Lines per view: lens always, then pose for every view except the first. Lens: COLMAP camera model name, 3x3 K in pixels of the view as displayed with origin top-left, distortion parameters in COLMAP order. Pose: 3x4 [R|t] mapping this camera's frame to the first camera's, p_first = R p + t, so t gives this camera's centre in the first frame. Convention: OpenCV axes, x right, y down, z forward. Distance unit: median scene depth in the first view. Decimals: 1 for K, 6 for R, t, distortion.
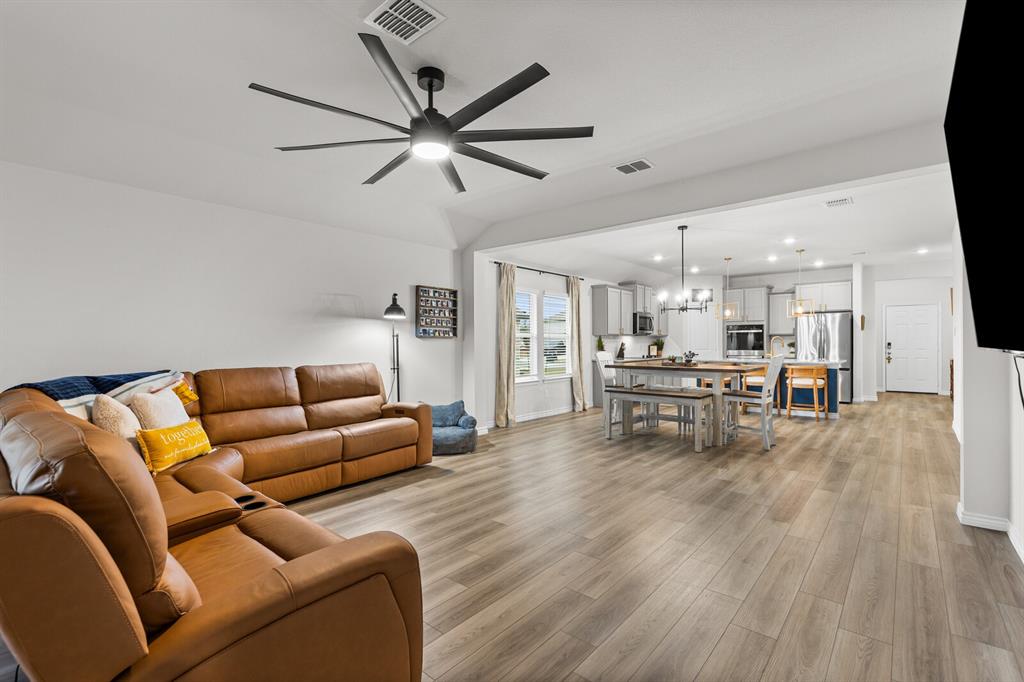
lens RADIAL K [[464.2, 0, 513.1], [0, 464.2, 339.7], [0, 0, 1]] dist [0.000156, 0.000885]
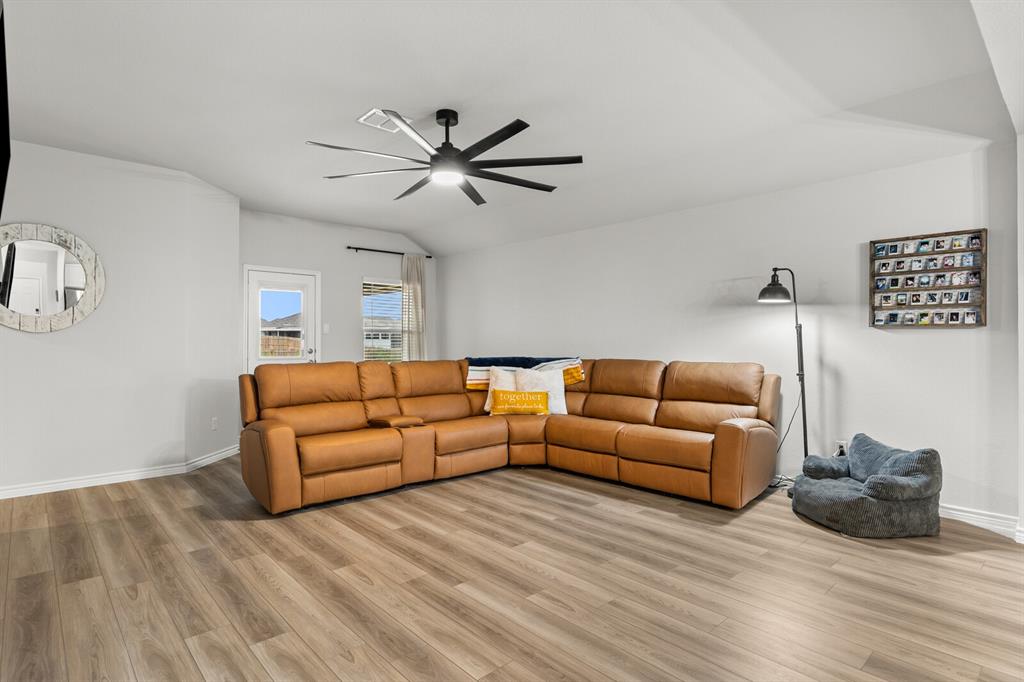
lens RADIAL K [[540.7, 0, 513.6], [0, 540.7, 342.5], [0, 0, 1]] dist [0.000048, -0.000906]
pose [[-0.134545, 0.010620, -0.990851, 0.714371], [0.009250, 0.999912, 0.009461, 0.003474], [0.990864, -0.007892, -0.134631, 0.824990]]
